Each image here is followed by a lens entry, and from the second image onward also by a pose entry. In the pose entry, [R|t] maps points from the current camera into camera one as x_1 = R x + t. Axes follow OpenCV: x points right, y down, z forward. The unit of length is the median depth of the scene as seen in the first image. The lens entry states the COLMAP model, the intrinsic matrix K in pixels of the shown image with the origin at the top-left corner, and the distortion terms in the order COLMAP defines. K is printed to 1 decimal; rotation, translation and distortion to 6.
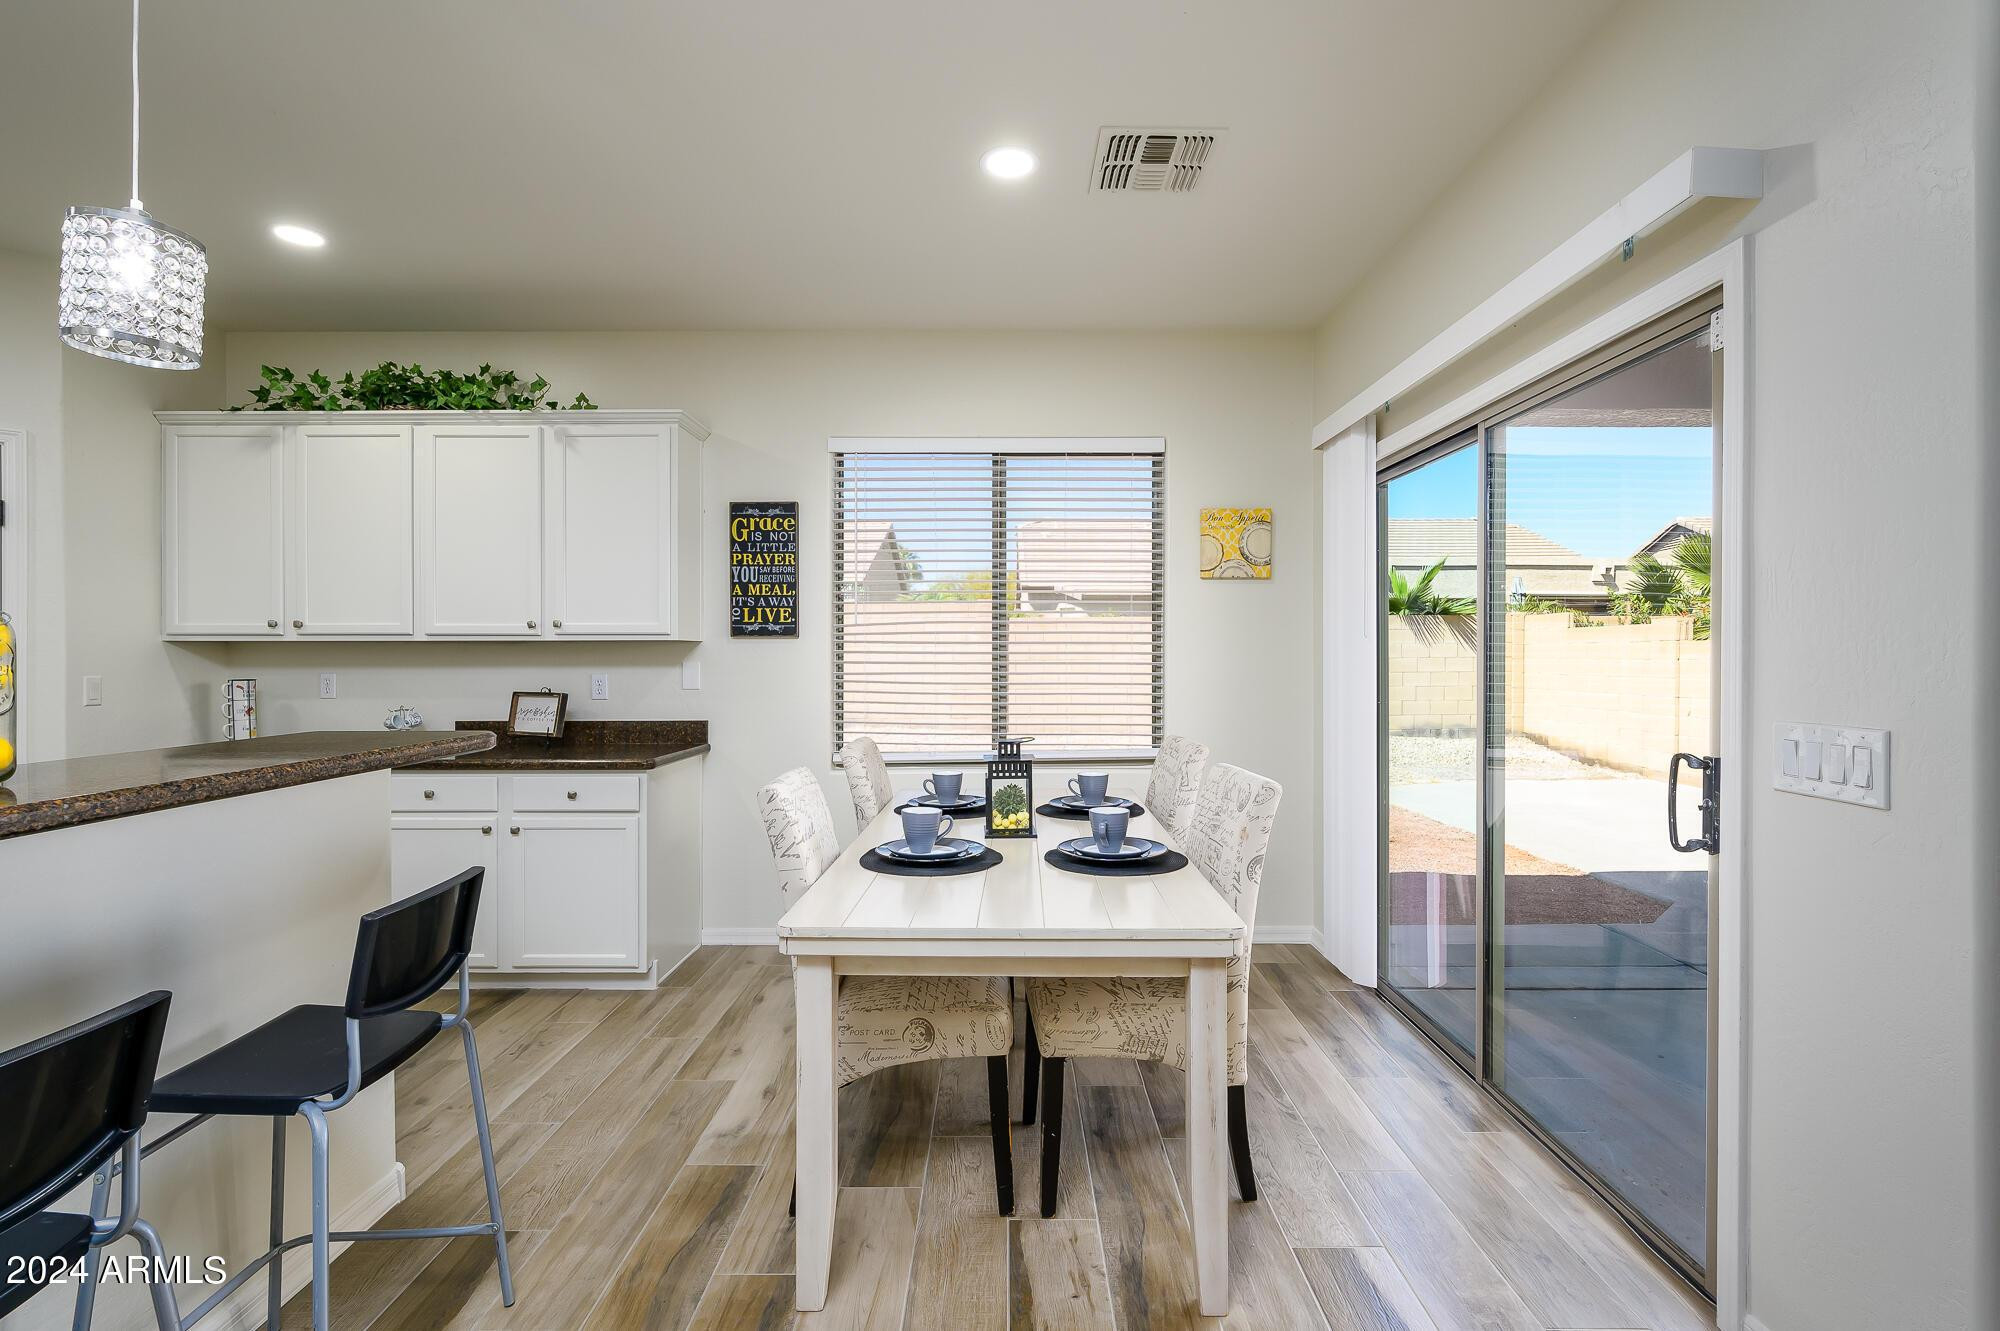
lens RADIAL K [[902.4, 0, 1010.8], [0, 902.4, 658.9], [0, 0, 1]] dist [-0.002064, 0.000097]
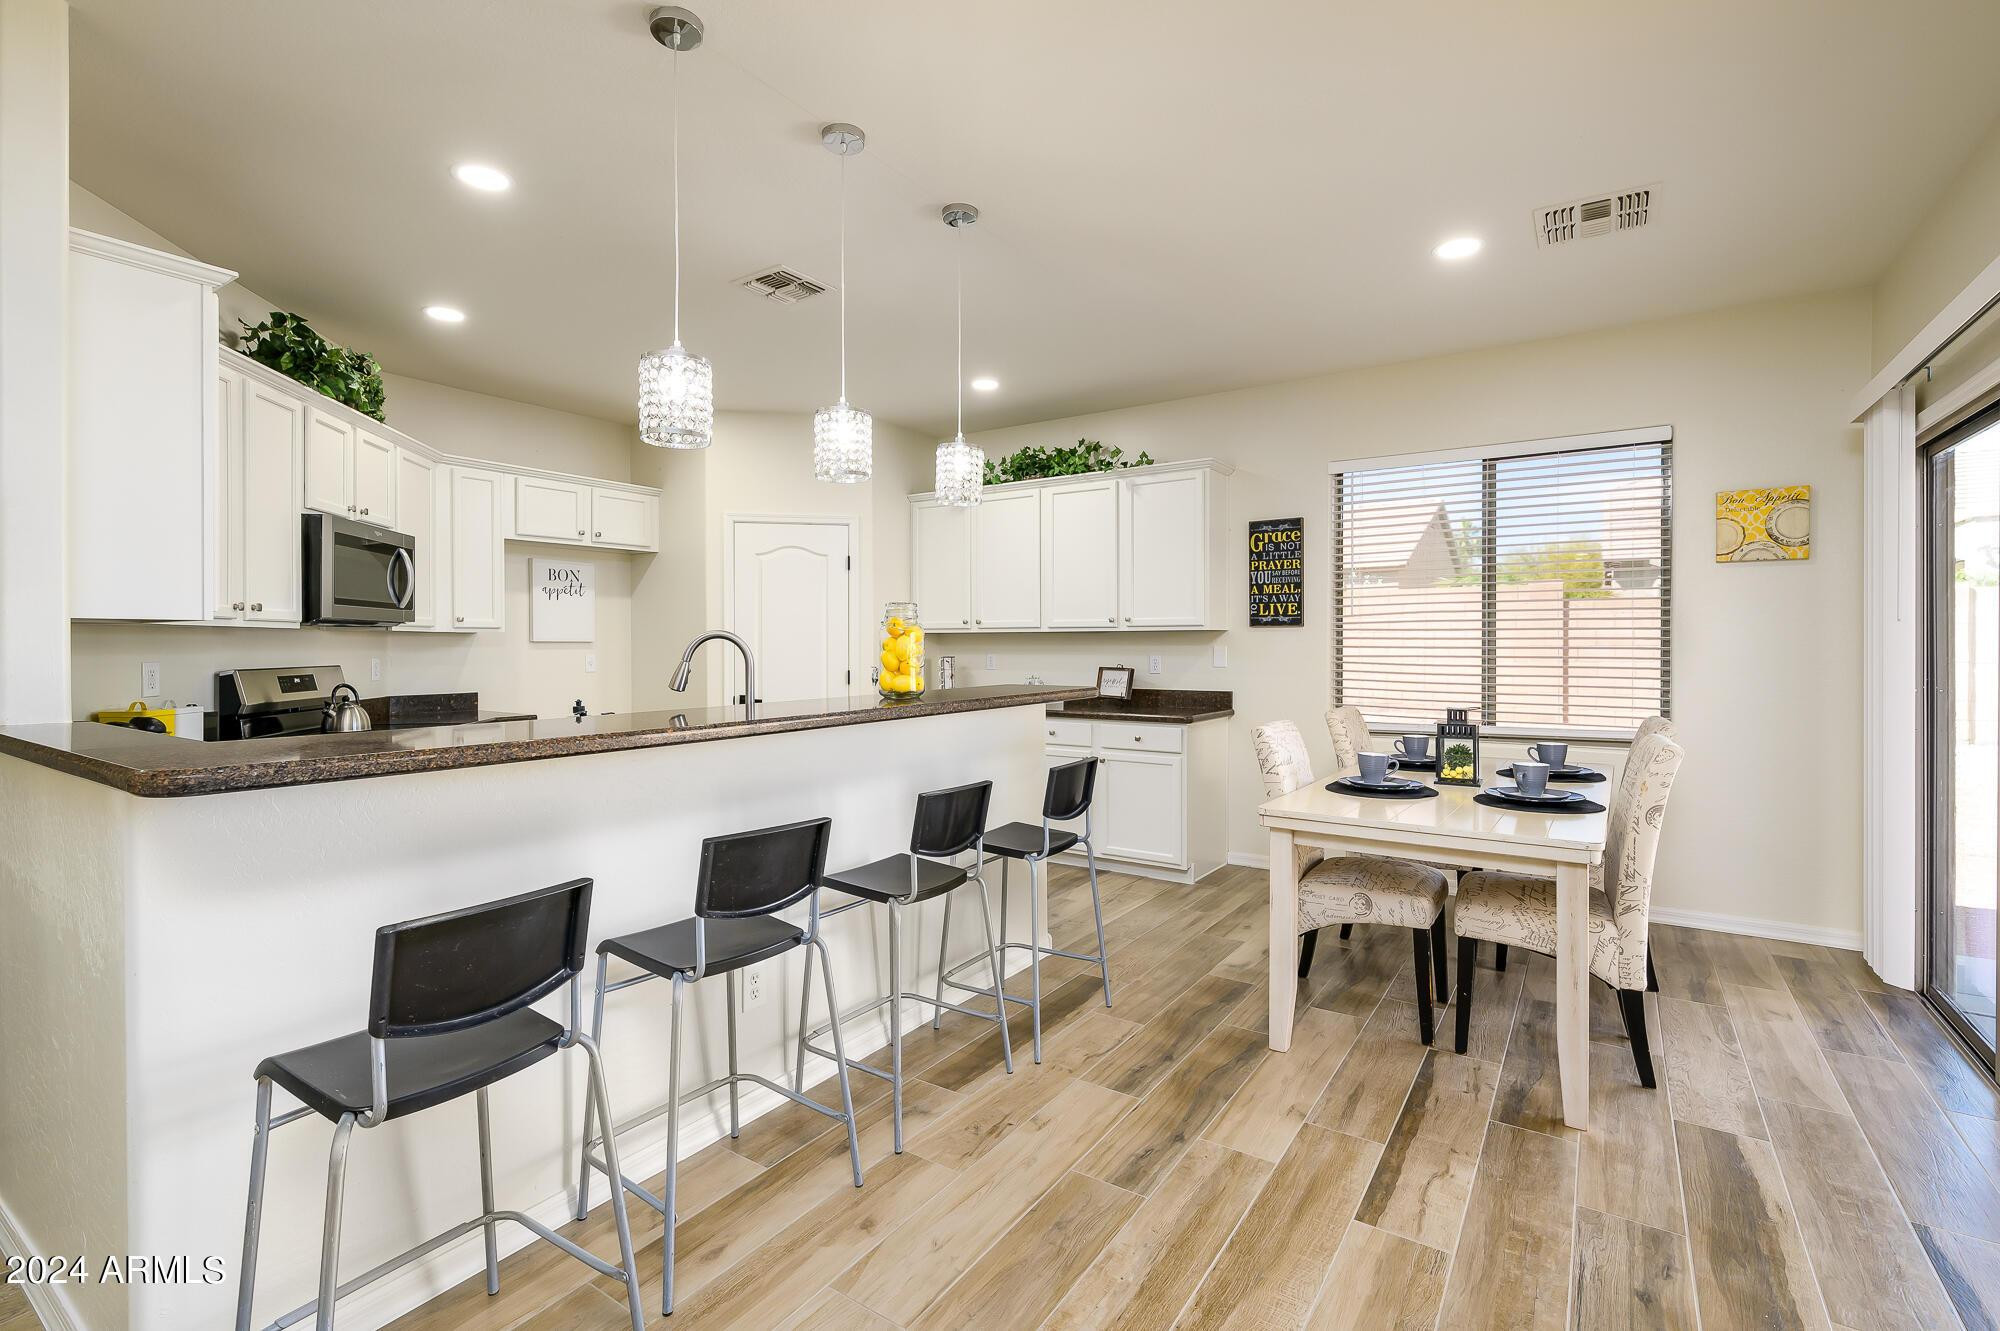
lens RADIAL K [[902.4, 0, 998.4], [0, 902.4, 649.5], [0, 0, 1]] dist [-0.002064, 0.000097]
pose [[0.826581, 0.003317, -0.562809, 0.136465], [-0.000115, 0.999984, 0.005725, 0.000794], [0.562818, -0.004668, 0.826567, -0.307384]]
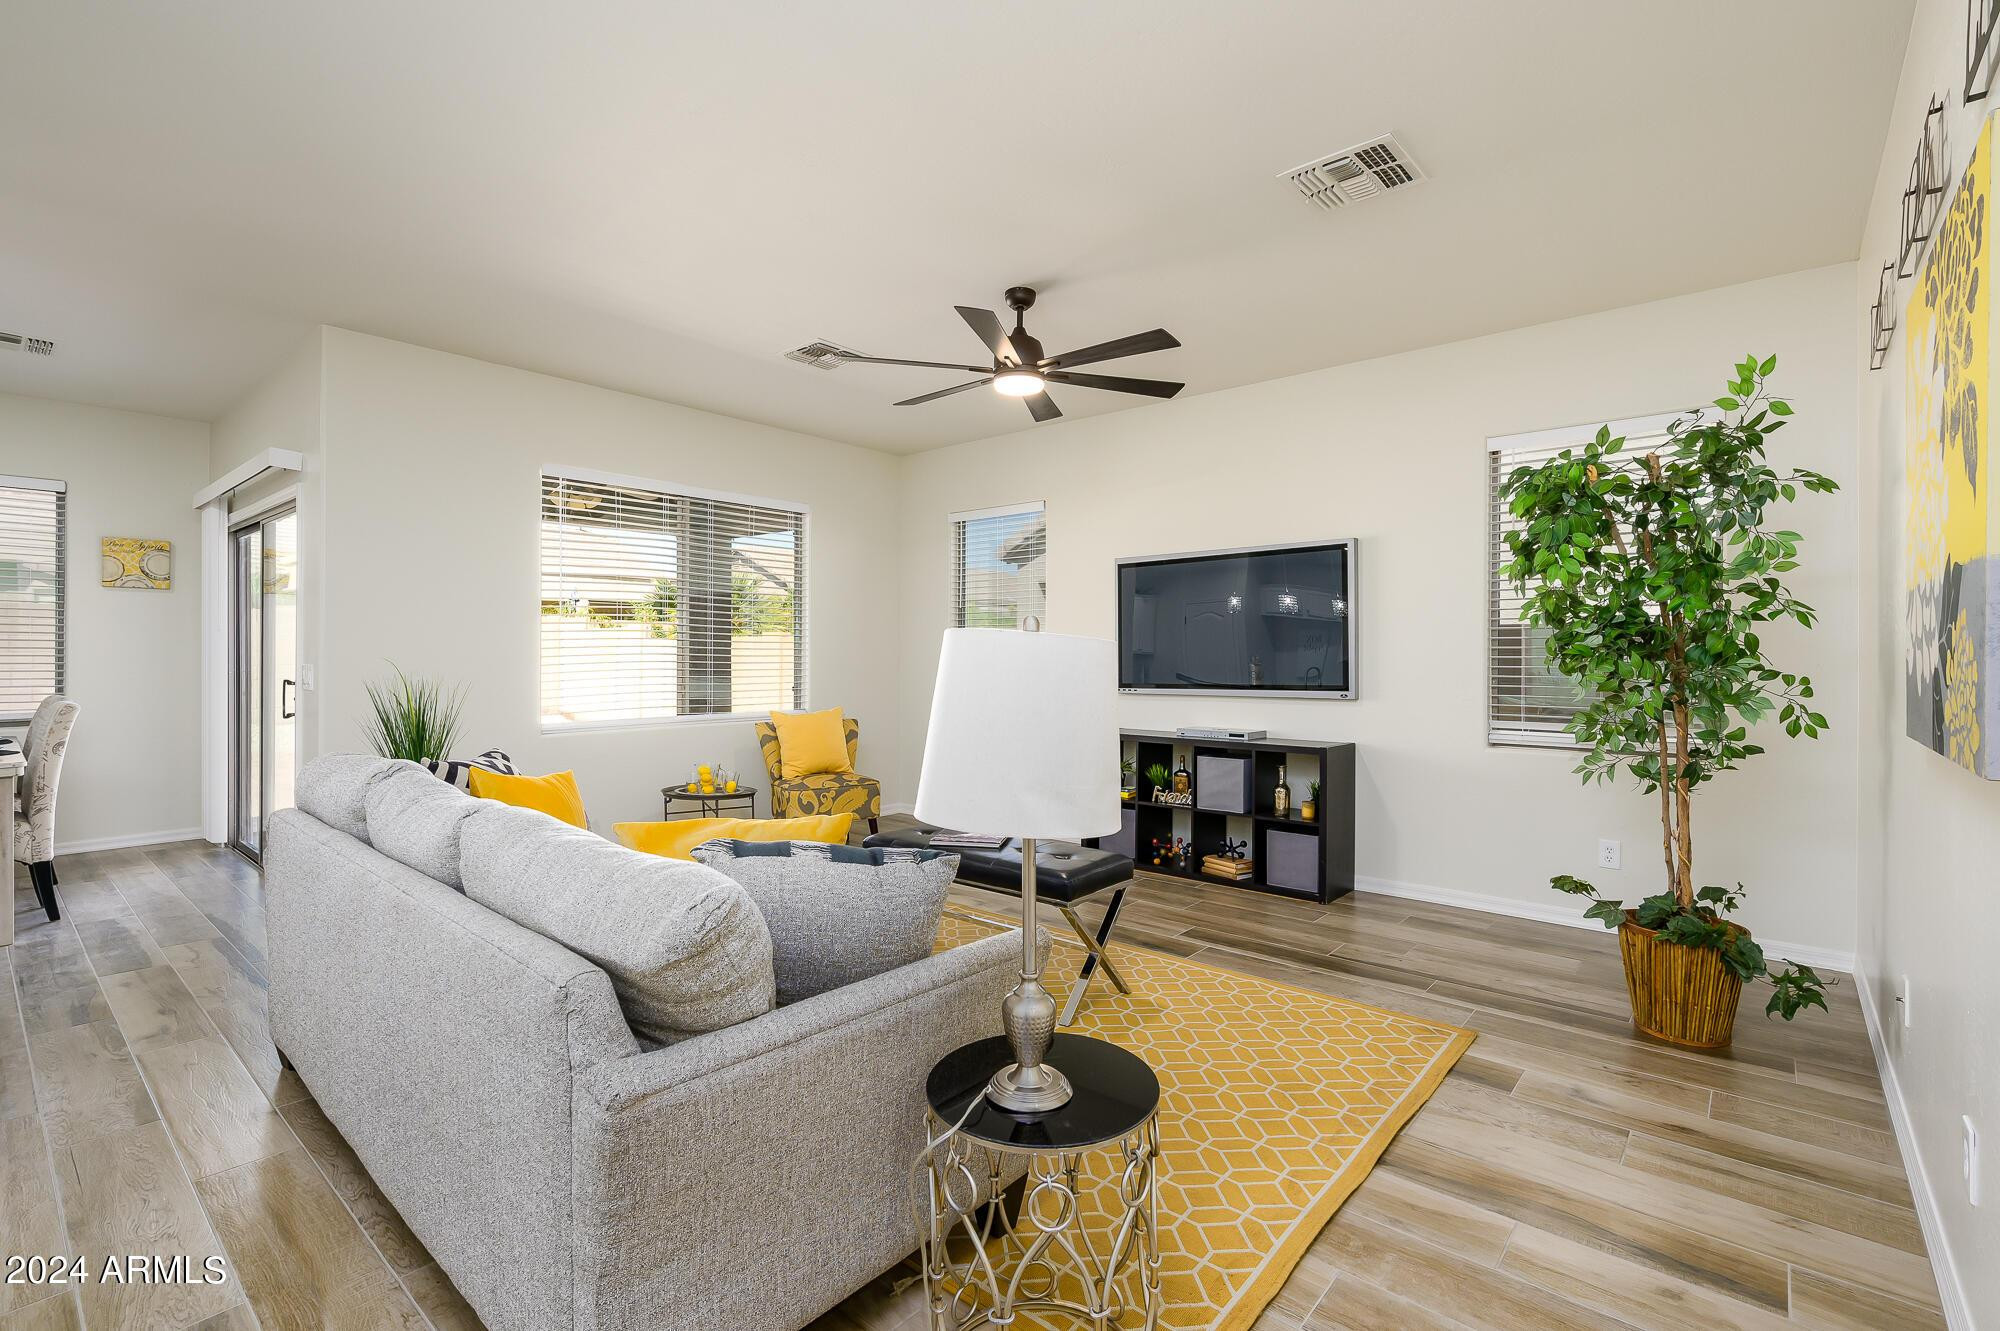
lens RADIAL K [[902.4, 0, 1001.4], [0, 902.4, 655.6], [0, 0, 1]] dist [-0.002064, 0.000097]
pose [[0.653492, 0.004070, 0.756923, 0.078327], [-0.002564, 0.999992, -0.003163, 0.020165], [-0.756929, 0.000127, 0.653497, -1.110514]]
